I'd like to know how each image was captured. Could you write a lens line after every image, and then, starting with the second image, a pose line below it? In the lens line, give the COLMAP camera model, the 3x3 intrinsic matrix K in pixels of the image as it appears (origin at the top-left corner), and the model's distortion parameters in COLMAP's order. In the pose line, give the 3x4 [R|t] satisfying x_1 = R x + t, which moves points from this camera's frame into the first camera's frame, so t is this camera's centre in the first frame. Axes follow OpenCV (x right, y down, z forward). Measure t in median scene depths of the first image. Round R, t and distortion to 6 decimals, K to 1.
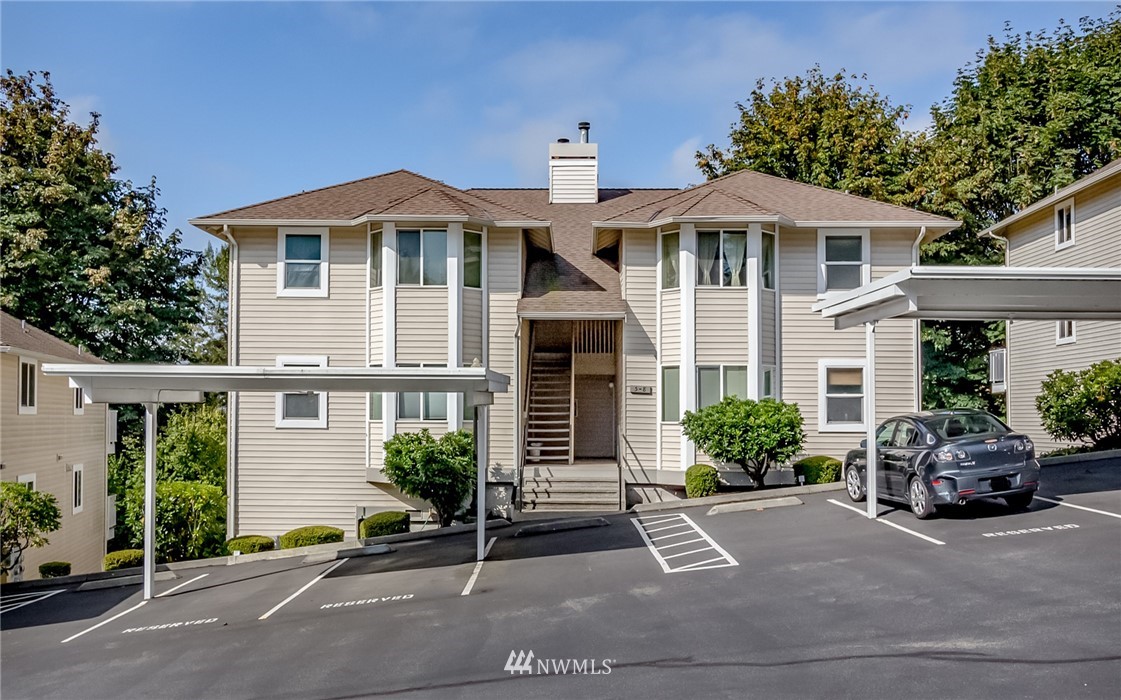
lens RADIAL K [[1105.4, 0, 560.5], [0, 1105.4, 350.0], [0, 0, 1]] dist [-0.001517, -0.000162]
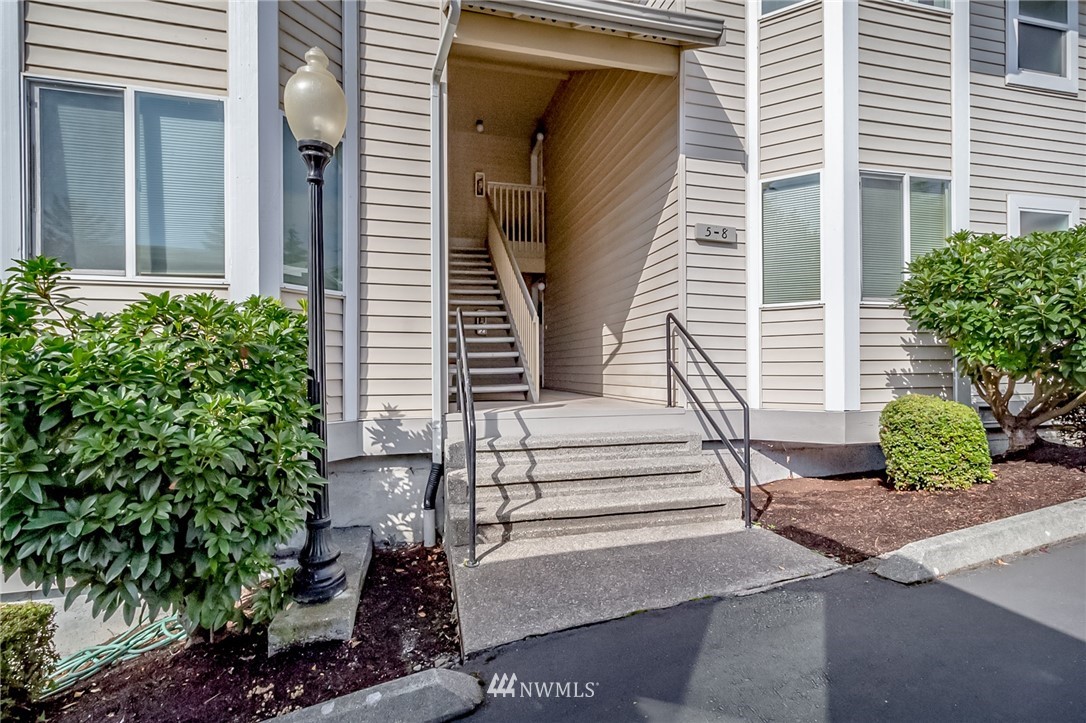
lens RADIAL K [[527.1, 0, 543.0], [0, 527.1, 361.5], [0, 0, 1]] dist [0.000387, 0.000268]
pose [[0.965014, -0.007814, 0.262083, -0.052954], [-0.005232, 0.998783, 0.049045, 0.077784], [-0.262147, -0.048700, 0.963798, 0.810407]]
